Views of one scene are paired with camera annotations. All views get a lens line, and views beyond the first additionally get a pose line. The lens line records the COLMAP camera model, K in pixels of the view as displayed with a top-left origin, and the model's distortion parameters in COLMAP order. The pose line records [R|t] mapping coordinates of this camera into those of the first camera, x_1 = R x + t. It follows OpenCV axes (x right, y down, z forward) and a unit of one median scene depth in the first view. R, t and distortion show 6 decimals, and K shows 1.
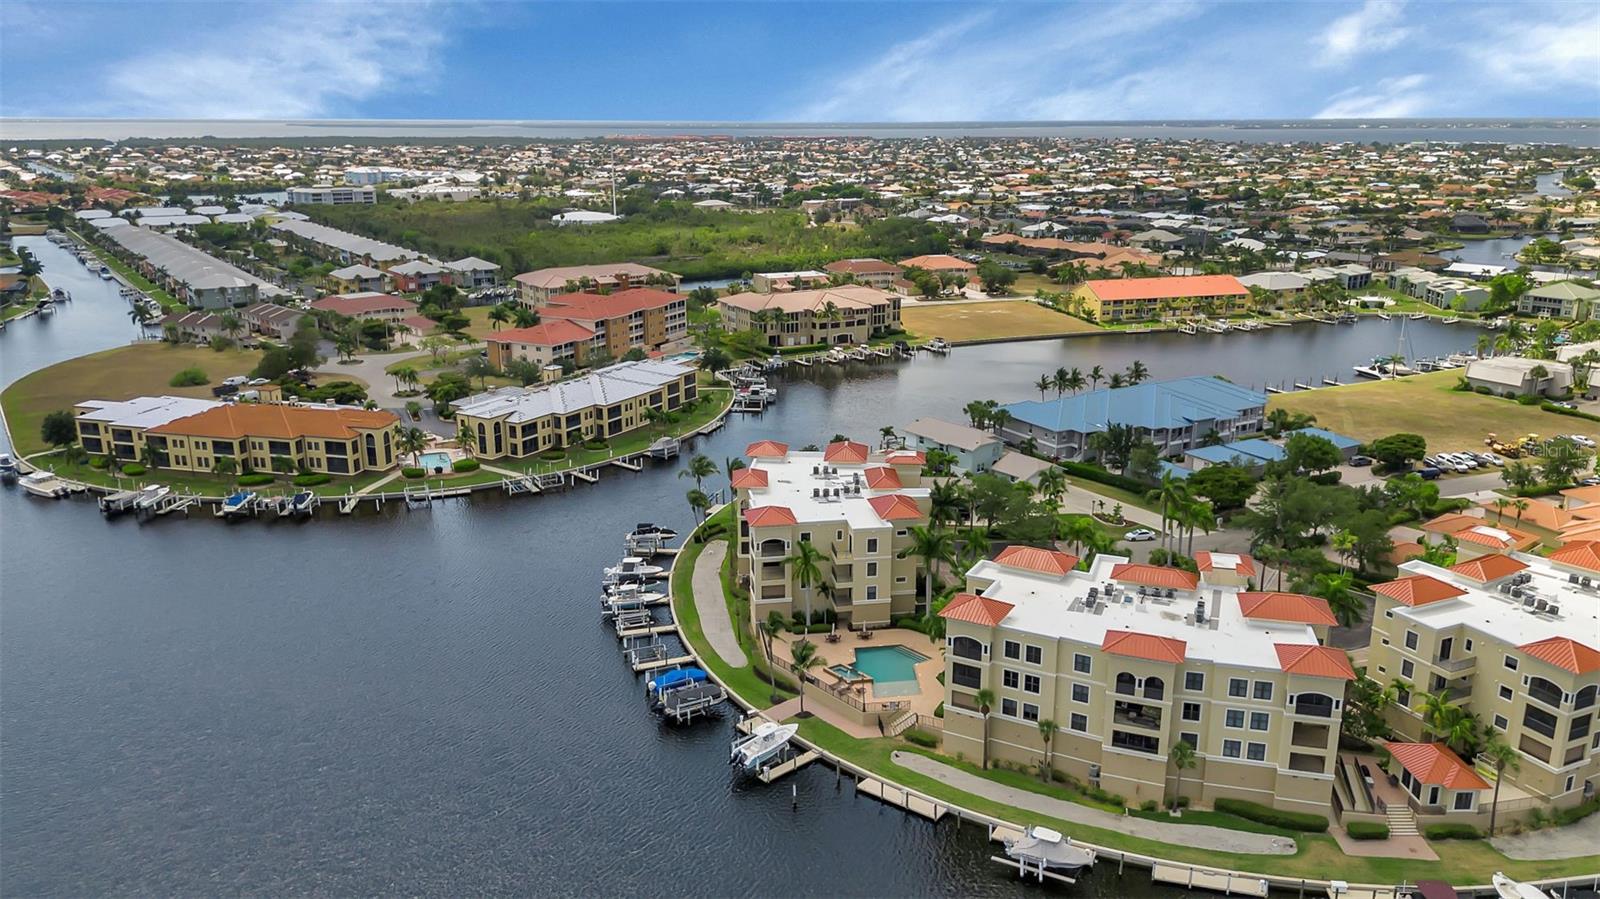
lens RADIAL K [[1178.1, 0, 800.0], [0, 1178.1, 449.5], [0, 0, 1]] dist [0.074289, -0.062817]
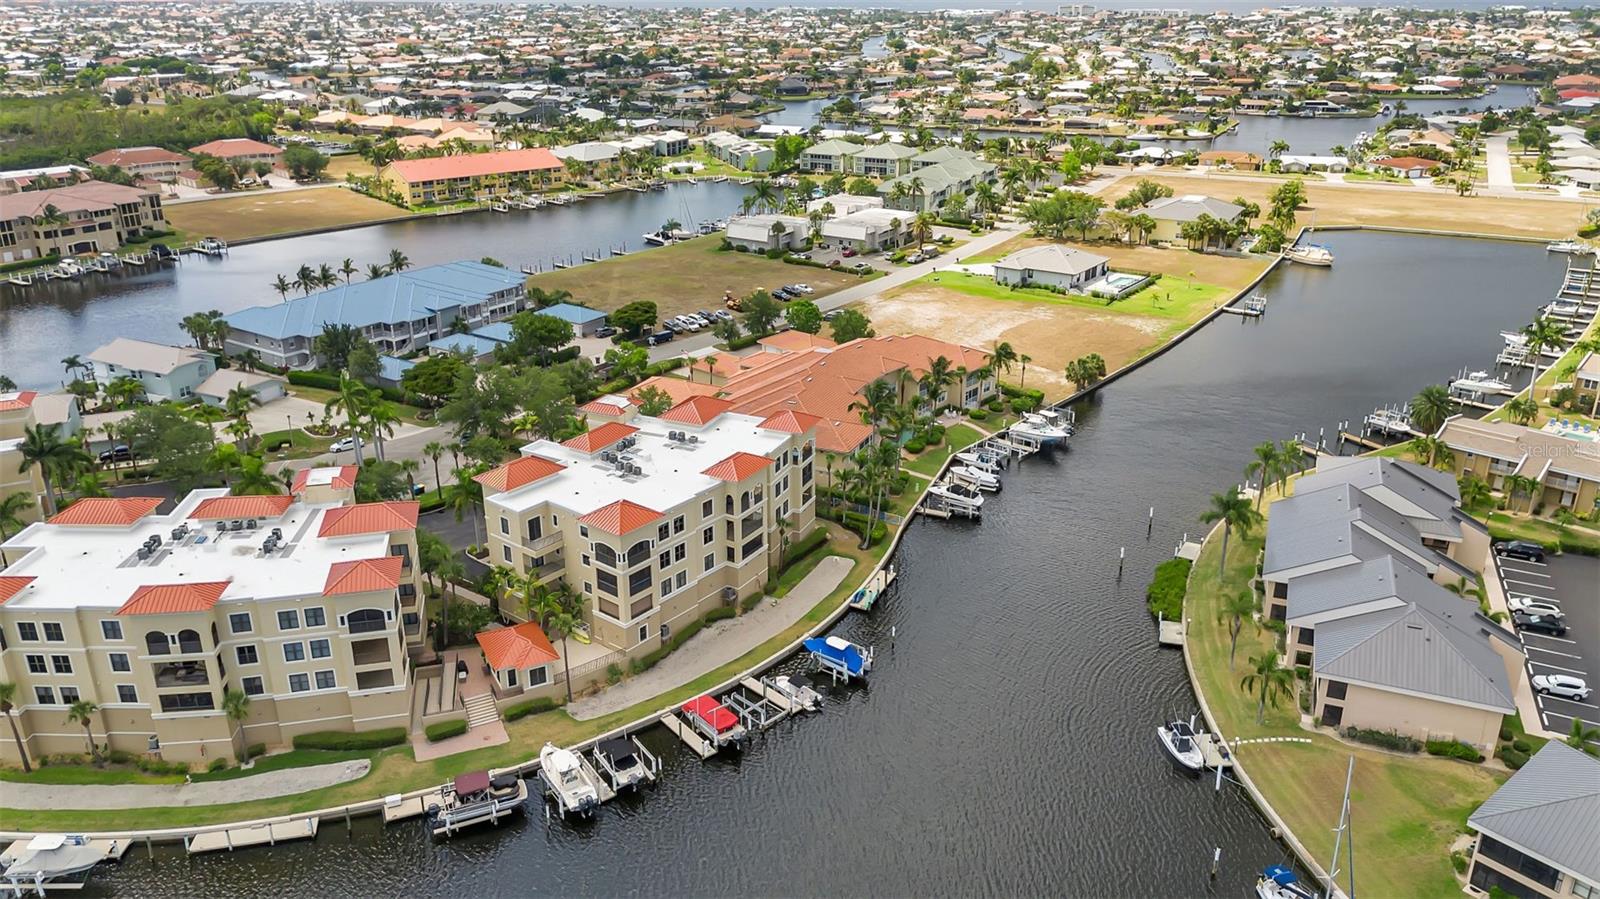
lens RADIAL K [[1171.5, 0, 800.0], [0, 1171.5, 449.5], [0, 0, 1]] dist [0.077487, -0.050396]
pose [[0.900219, -0.164109, 0.403330, 0.122553], [0.121632, 0.984162, 0.128962, -0.000369], [-0.418105, -0.067036, 0.905922, 0.001737]]
